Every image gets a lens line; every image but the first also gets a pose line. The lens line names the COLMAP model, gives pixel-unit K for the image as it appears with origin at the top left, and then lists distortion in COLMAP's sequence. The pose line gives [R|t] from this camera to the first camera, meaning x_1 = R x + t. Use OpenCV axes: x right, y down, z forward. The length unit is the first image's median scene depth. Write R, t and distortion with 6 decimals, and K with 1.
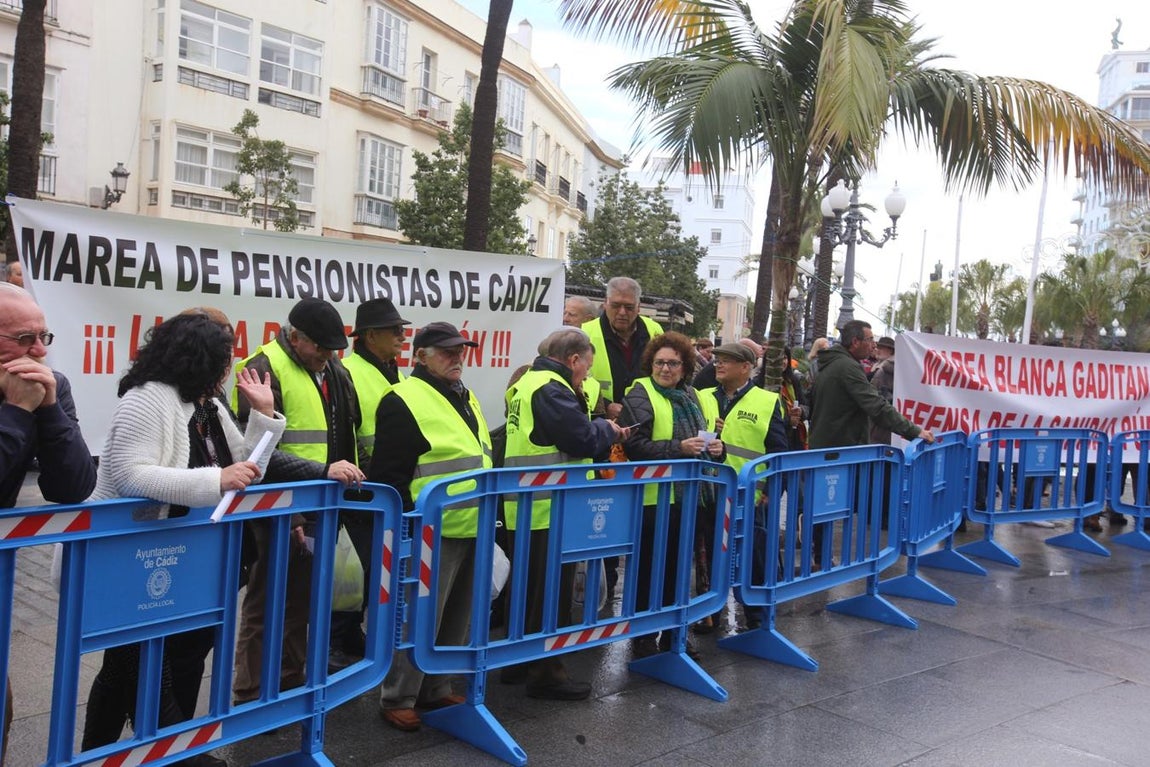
lens RADIAL K [[1118.3, 0, 551.5], [0, 1118.3, 366.7], [0, 0, 1]] dist [0.065162, 0.000000]
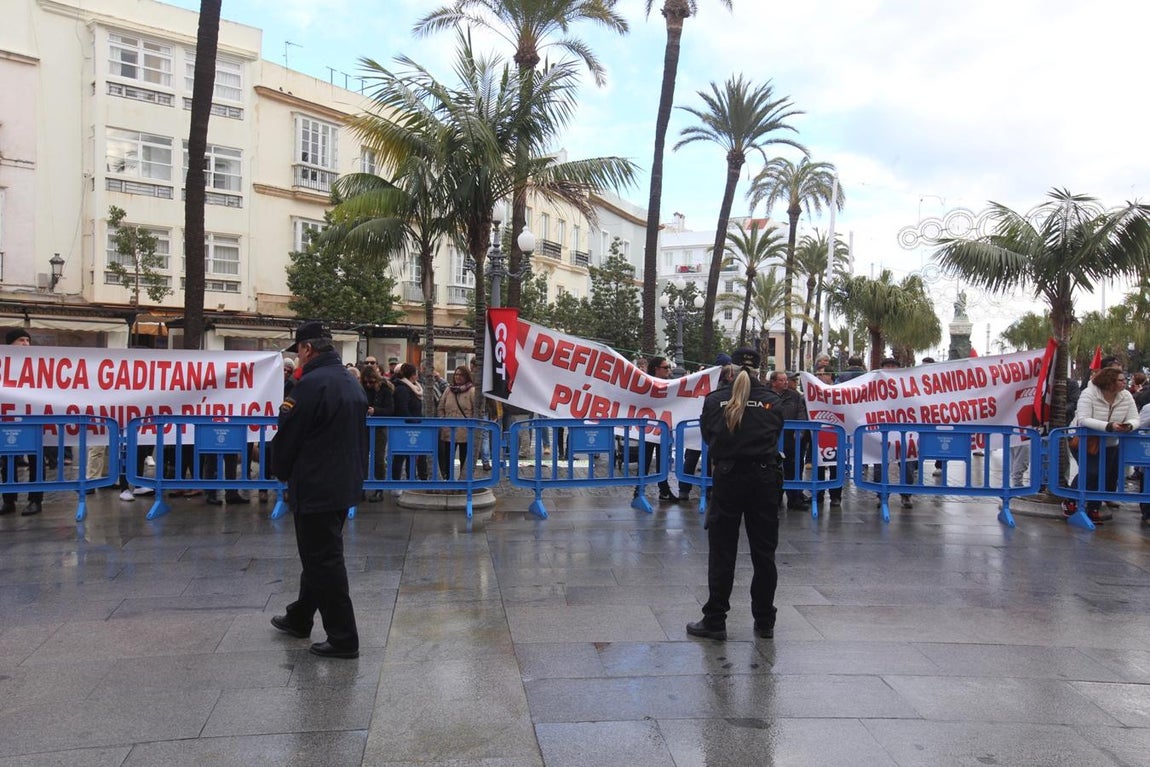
lens RADIAL K [[913.7, 0, 575.5], [0, 913.7, 383.0], [0, 0, 1]] dist [0.026999, 0.011948]
pose [[0.978892, -0.043666, -0.199660, 0.410489], [0.039117, 0.998879, -0.026672, 0.023475], [0.200601, 0.018299, 0.979502, 0.059766]]
